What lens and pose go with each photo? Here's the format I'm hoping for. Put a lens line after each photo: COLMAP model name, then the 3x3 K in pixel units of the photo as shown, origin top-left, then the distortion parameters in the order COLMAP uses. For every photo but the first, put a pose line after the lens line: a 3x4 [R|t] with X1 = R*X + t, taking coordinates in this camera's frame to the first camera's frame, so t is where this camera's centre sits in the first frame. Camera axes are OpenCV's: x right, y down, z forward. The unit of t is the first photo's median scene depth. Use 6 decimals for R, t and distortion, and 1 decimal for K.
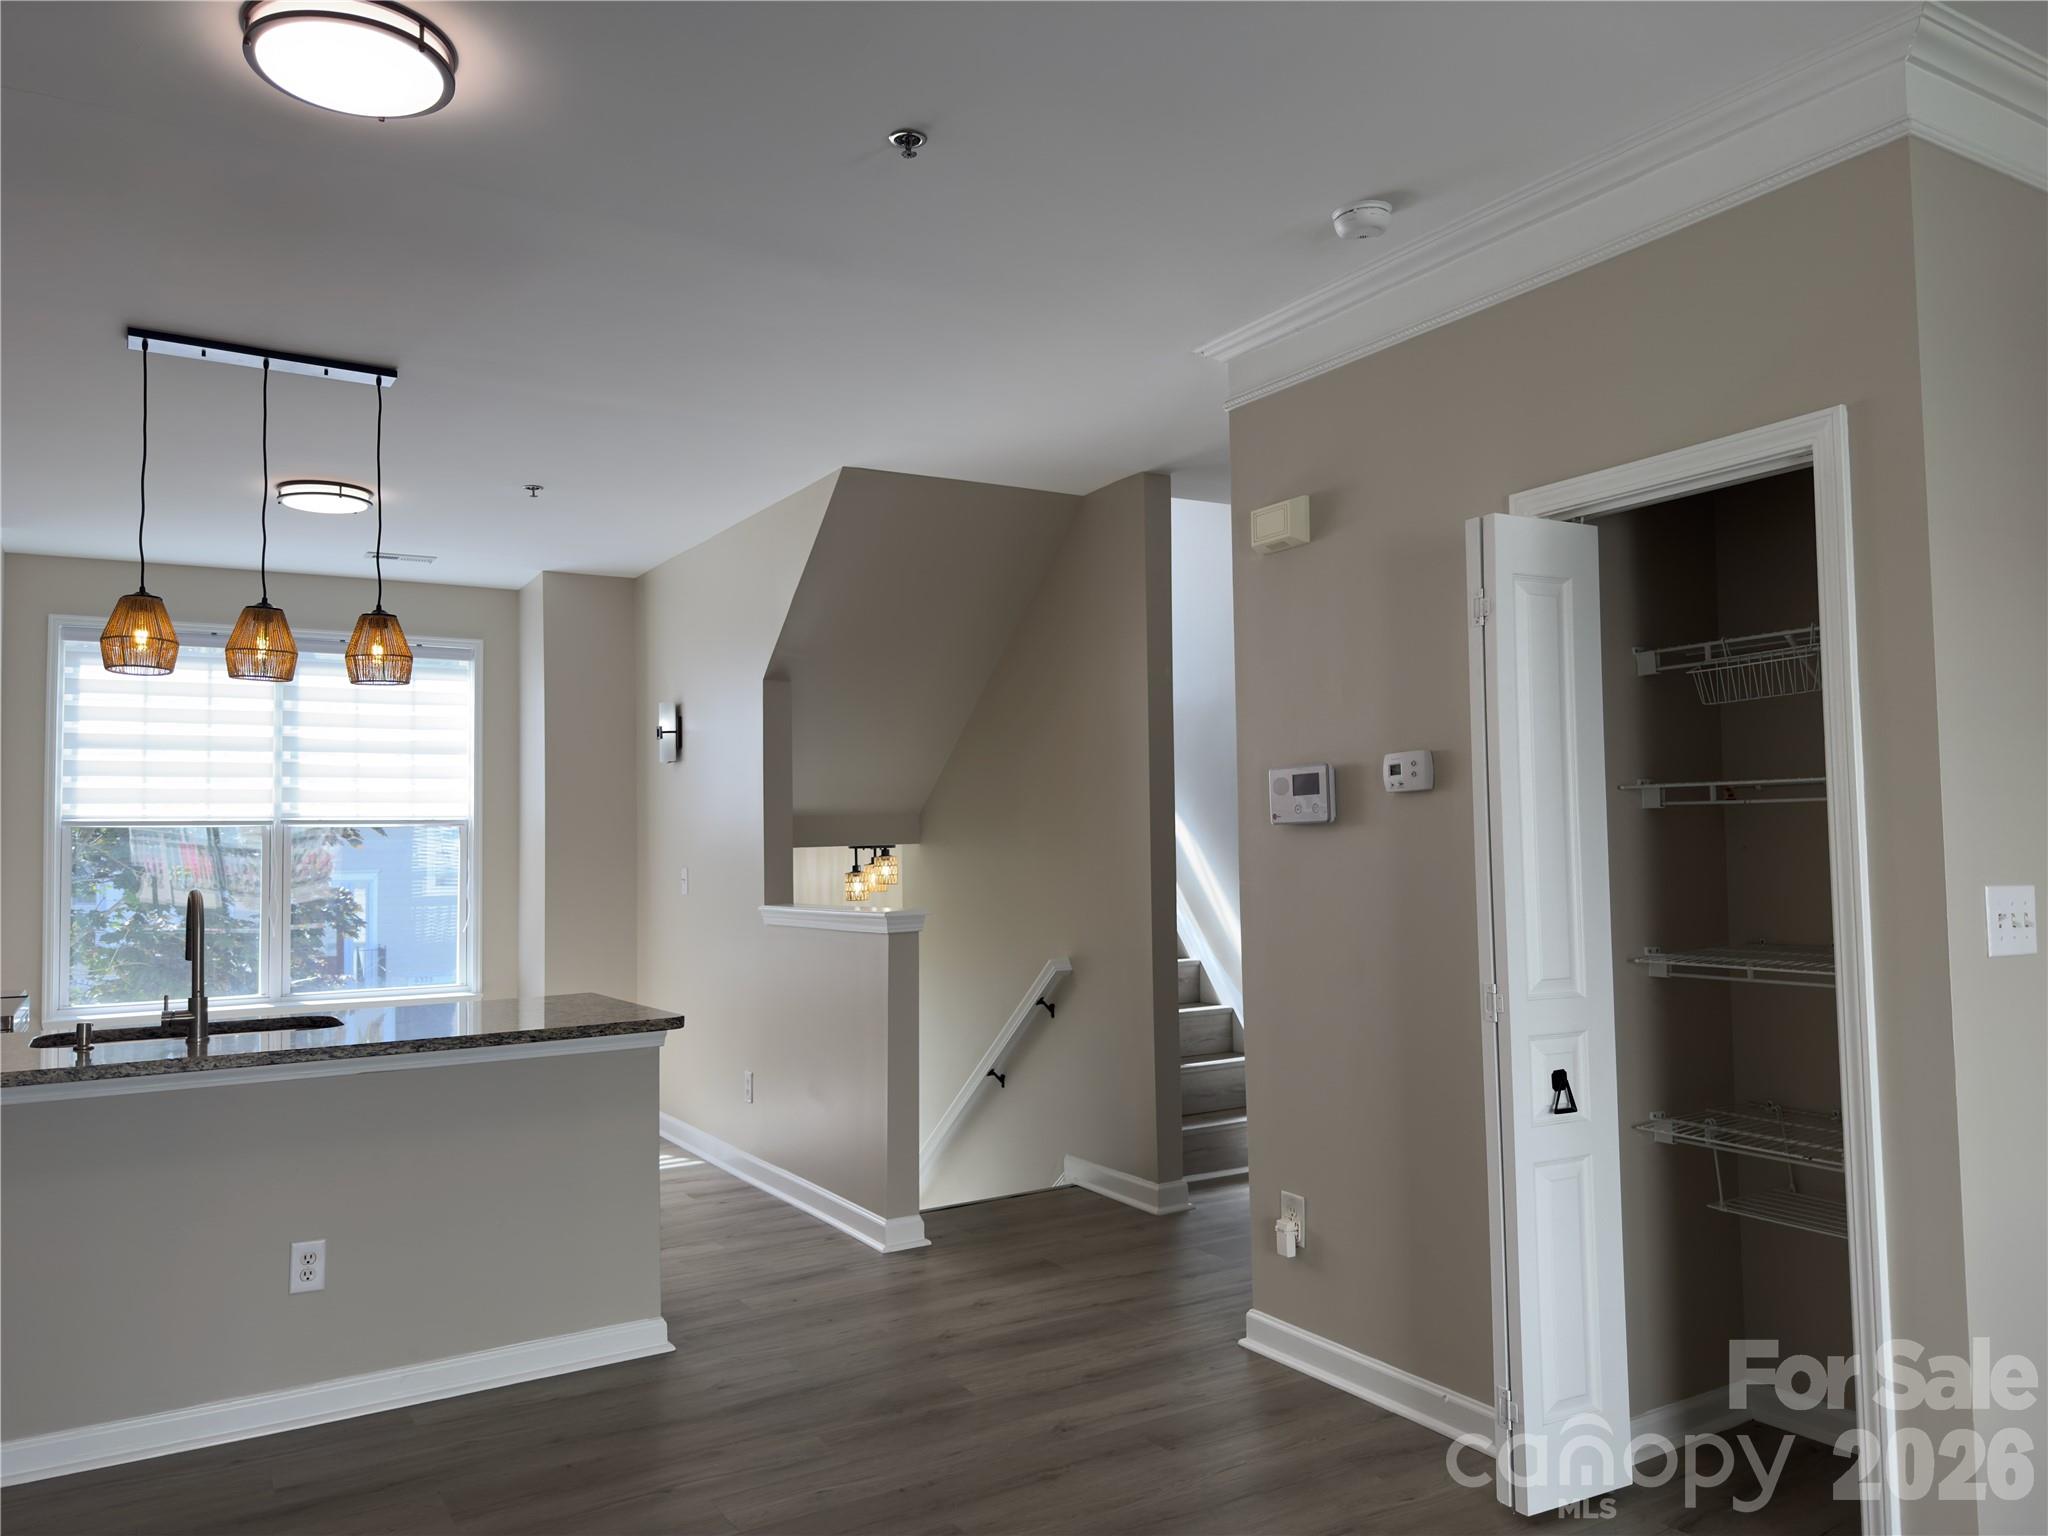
lens RADIAL K [[1453.6, 0, 1025.2], [0, 1453.6, 733.3], [0, 0, 1]] dist [0.177302, -0.273728]
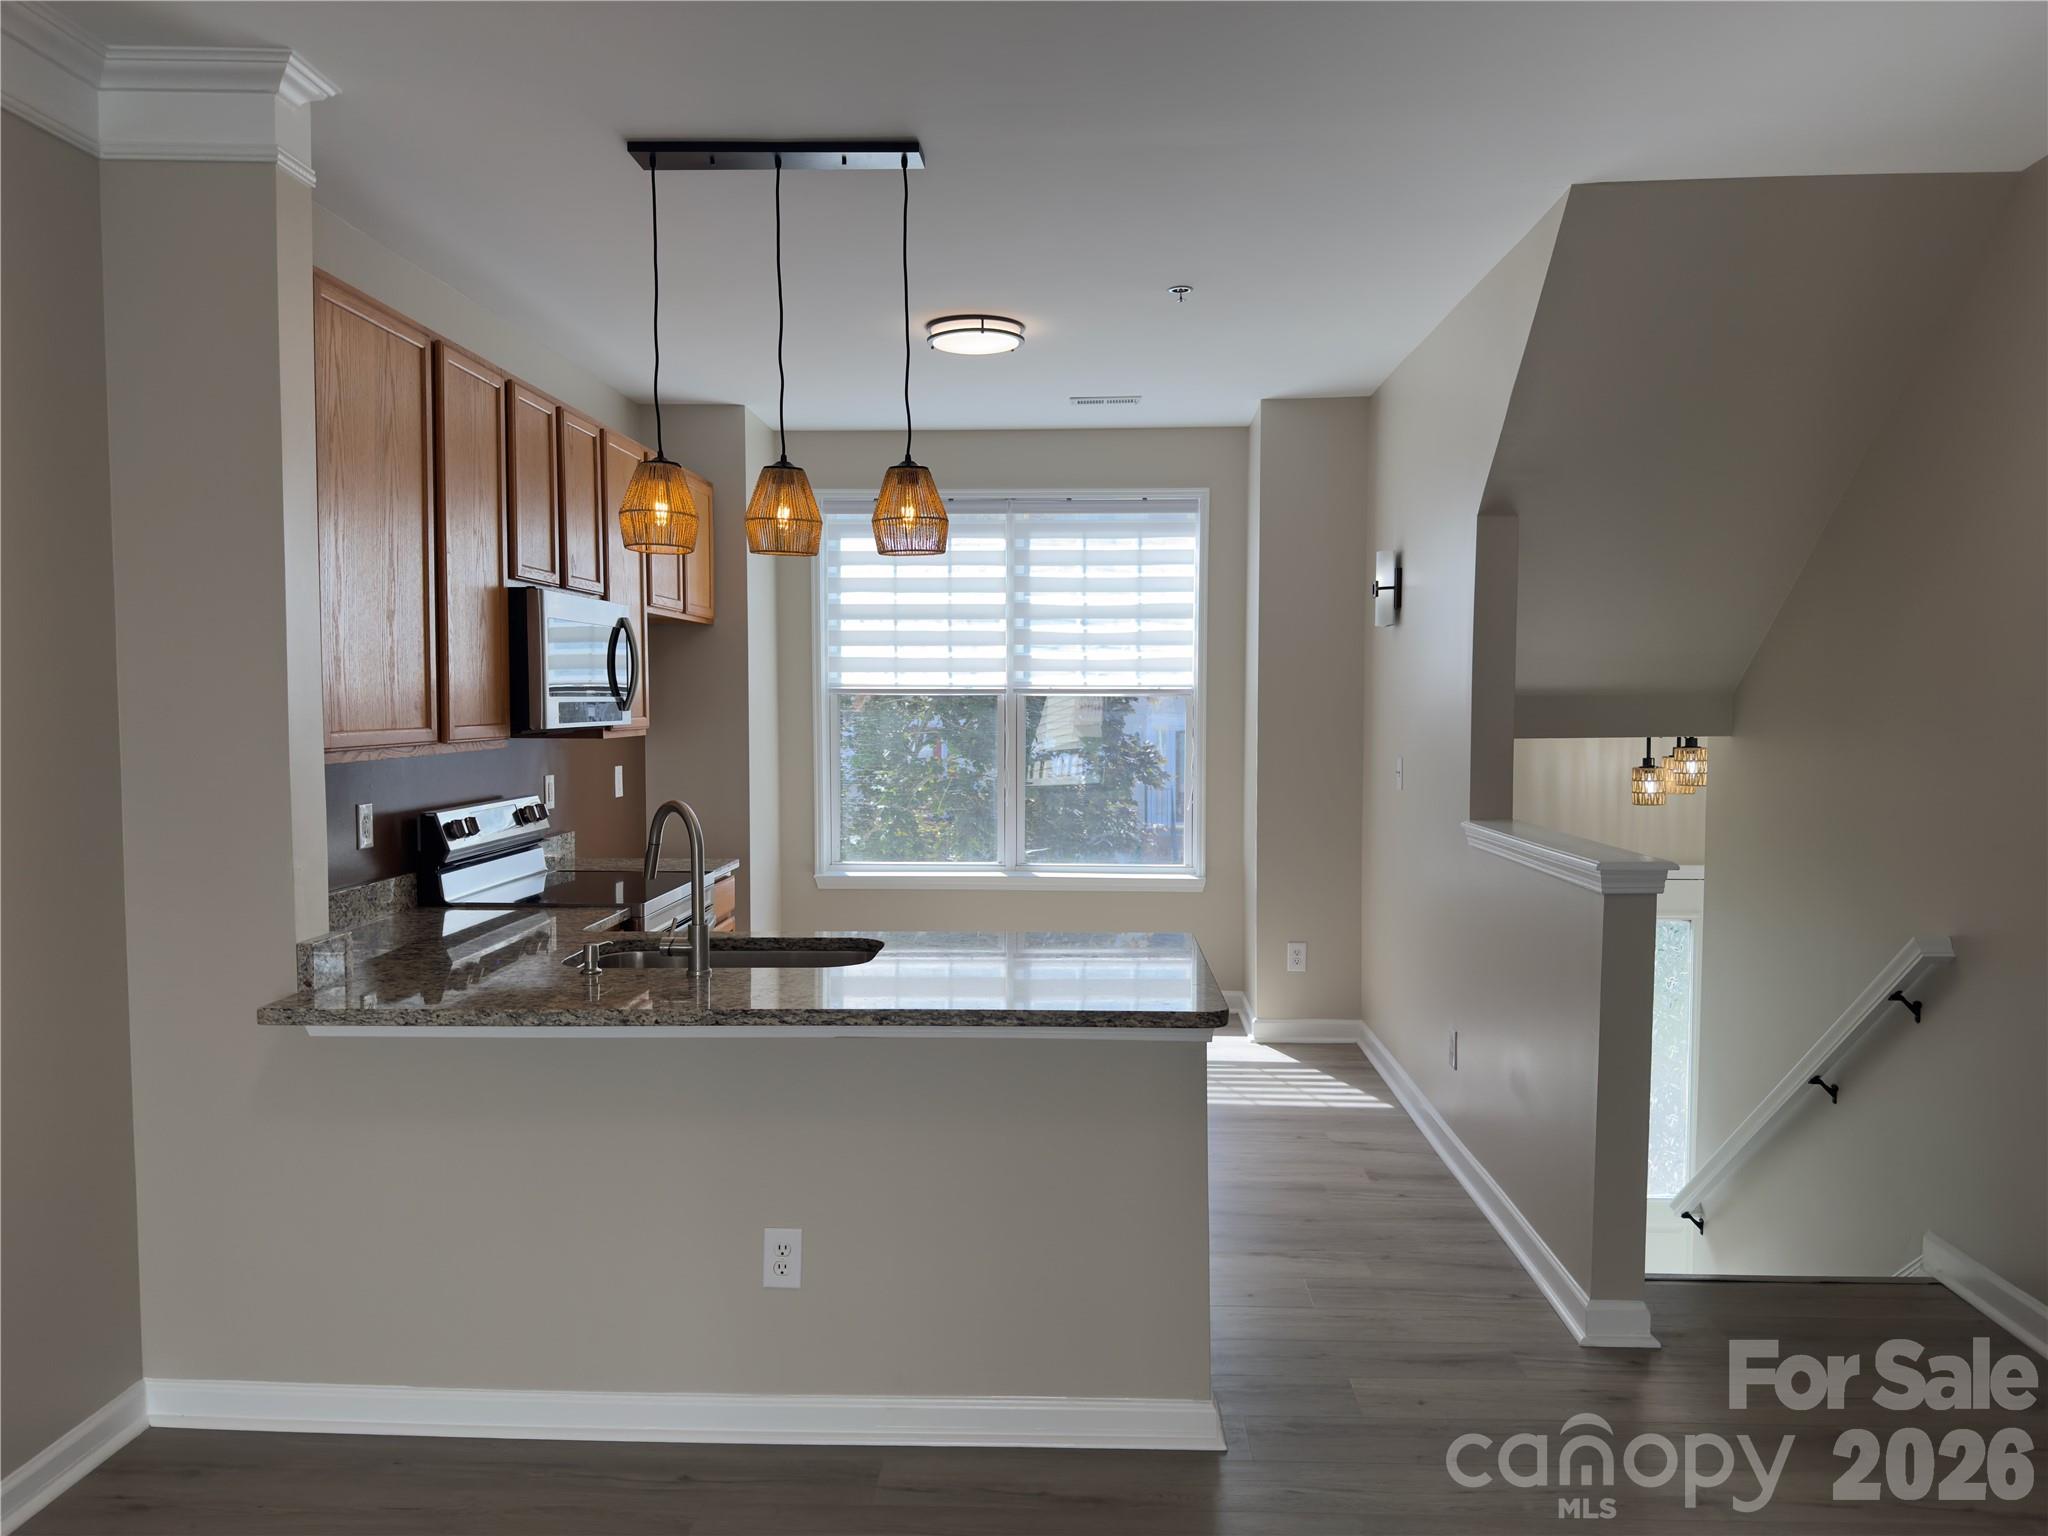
lens RADIAL K [[1449.6, 0, 1031.2], [0, 1449.6, 774.3], [0, 0, 1]] dist [0.073749, -0.083151]
pose [[0.832332, 0.045346, -0.552419, 0.045007], [0.029864, 0.991531, 0.126388, -0.007309], [0.553472, -0.121694, 0.823929, 0.249952]]
